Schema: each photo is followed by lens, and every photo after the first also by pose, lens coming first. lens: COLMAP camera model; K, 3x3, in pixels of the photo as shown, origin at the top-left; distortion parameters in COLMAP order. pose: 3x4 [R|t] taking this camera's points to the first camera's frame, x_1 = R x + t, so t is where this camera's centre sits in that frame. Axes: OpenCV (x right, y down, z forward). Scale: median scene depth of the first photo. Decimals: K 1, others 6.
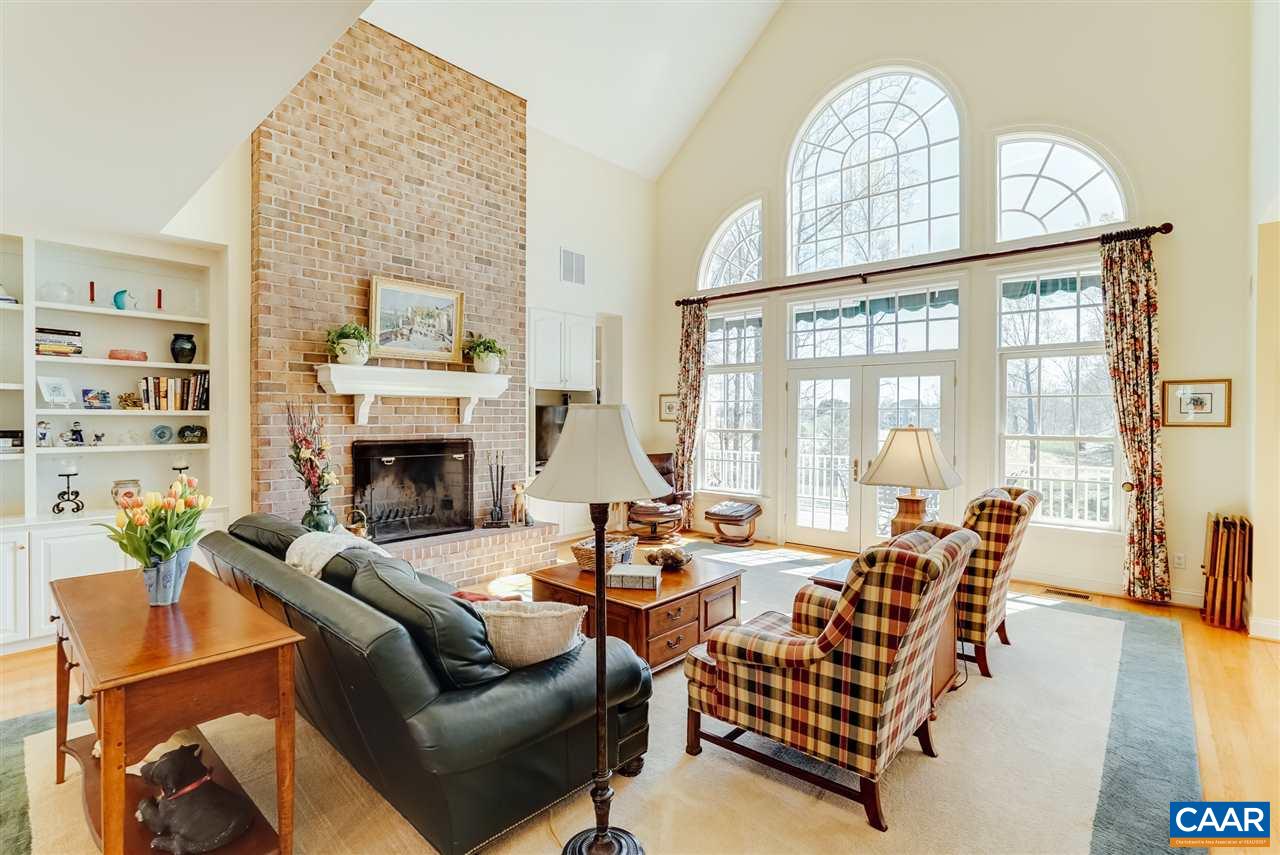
lens RADIAL K [[594.1, 0, 632.1], [0, 594.1, 422.4], [0, 0, 1]] dist [-0.002218, 0.000258]
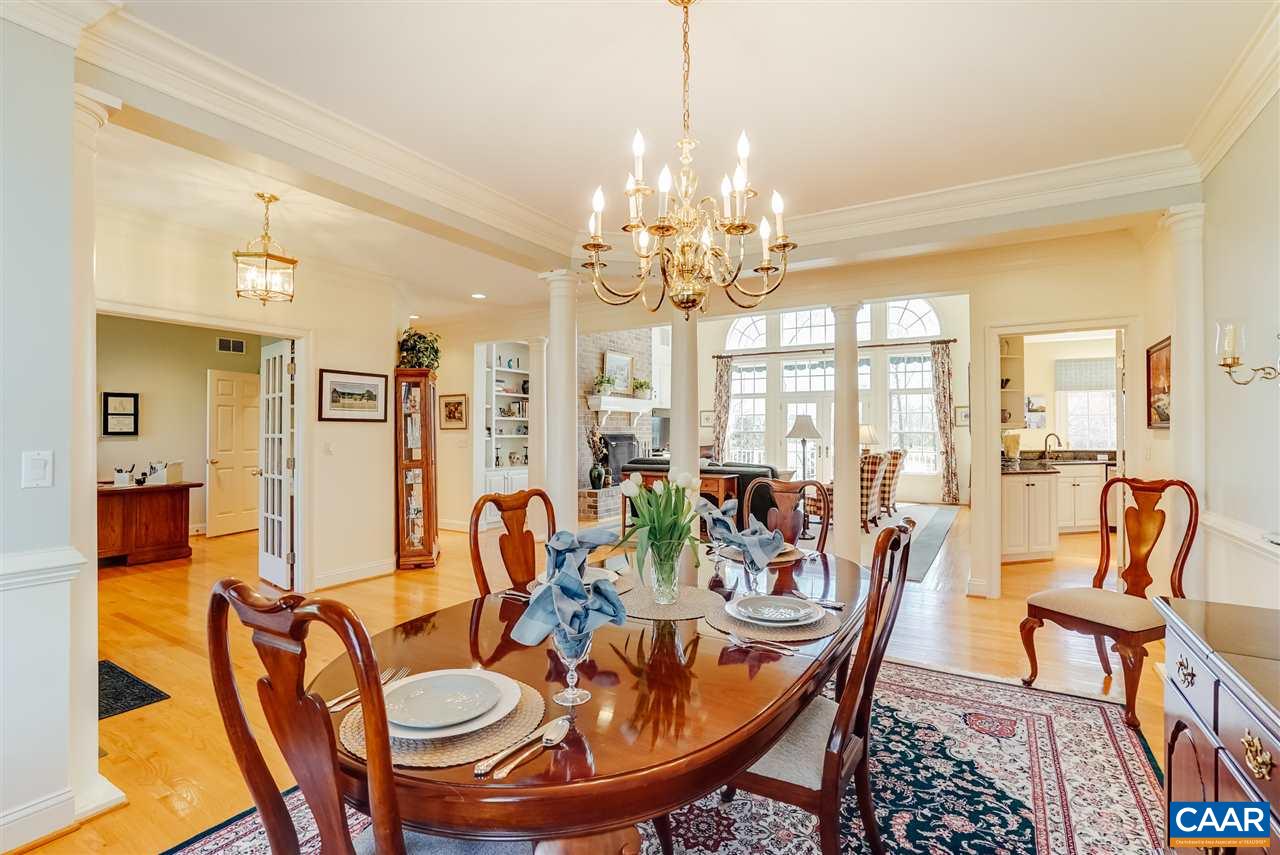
lens RADIAL K [[620.0, 0, 640.0], [0, 620.0, 427.5], [0, 0, 1]] dist [-0.002008, 0.000140]
pose [[0.980643, 0.000048, 0.195806, -0.666986], [0.003542, 0.999832, -0.017980, 0.043723], [-0.195774, 0.018326, 0.980478, -0.963958]]
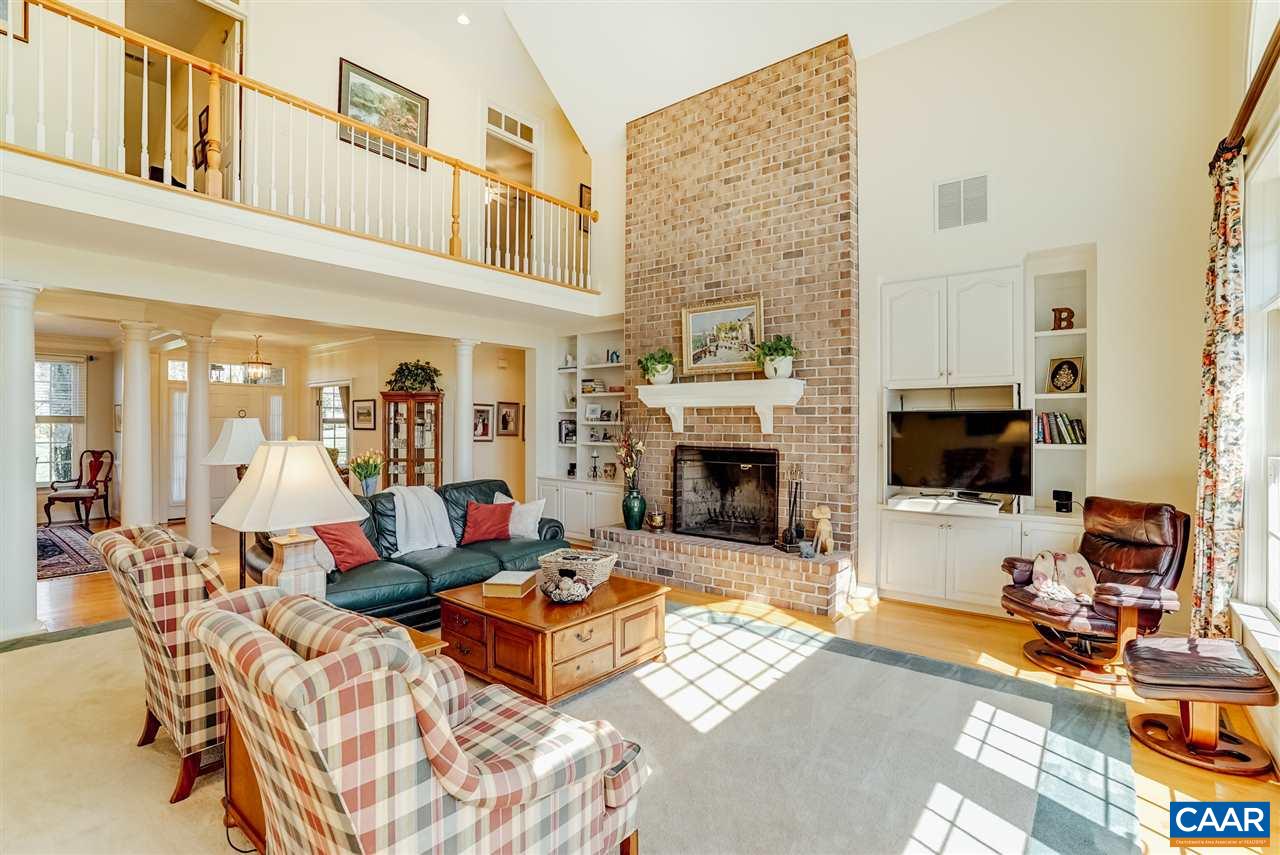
lens RADIAL K [[594.1, 0, 632.1], [0, 594.1, 422.4], [0, 0, 1]] dist [-0.002218, 0.000258]
pose [[0.067757, -0.008733, -0.997664, 0.693717], [-0.017311, 0.999801, -0.009927, -0.002066], [0.997552, 0.017943, 0.067592, 0.762842]]
